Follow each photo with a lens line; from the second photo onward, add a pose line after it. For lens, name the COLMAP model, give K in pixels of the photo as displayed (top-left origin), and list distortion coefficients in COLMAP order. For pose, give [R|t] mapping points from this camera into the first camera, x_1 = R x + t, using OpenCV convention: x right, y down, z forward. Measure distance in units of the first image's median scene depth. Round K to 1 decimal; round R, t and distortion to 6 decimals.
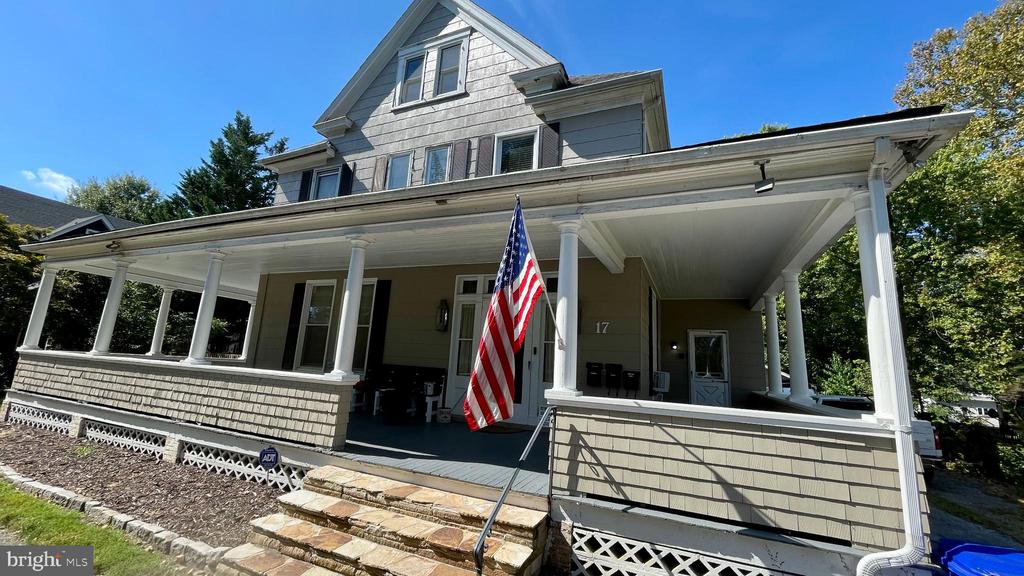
lens RADIAL K [[422.6, 0, 504.3], [0, 422.6, 285.3], [0, 0, 1]] dist [0.005352, -0.000747]
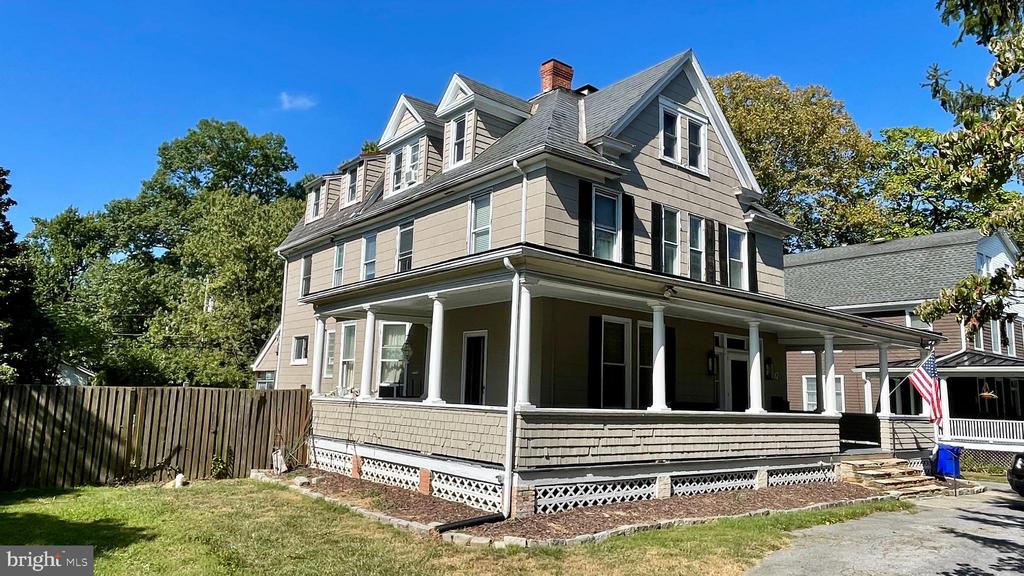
lens RADIAL K [[663.0, 0, 513.4], [0, 663.0, 289.0], [0, 0, 1]] dist [0.032763, 0.003531]
pose [[0.452007, 0.086442, 0.887816, -2.975778], [-0.182699, 0.983165, -0.002709, -0.040532], [-0.873104, -0.160979, 0.460190, 0.808913]]
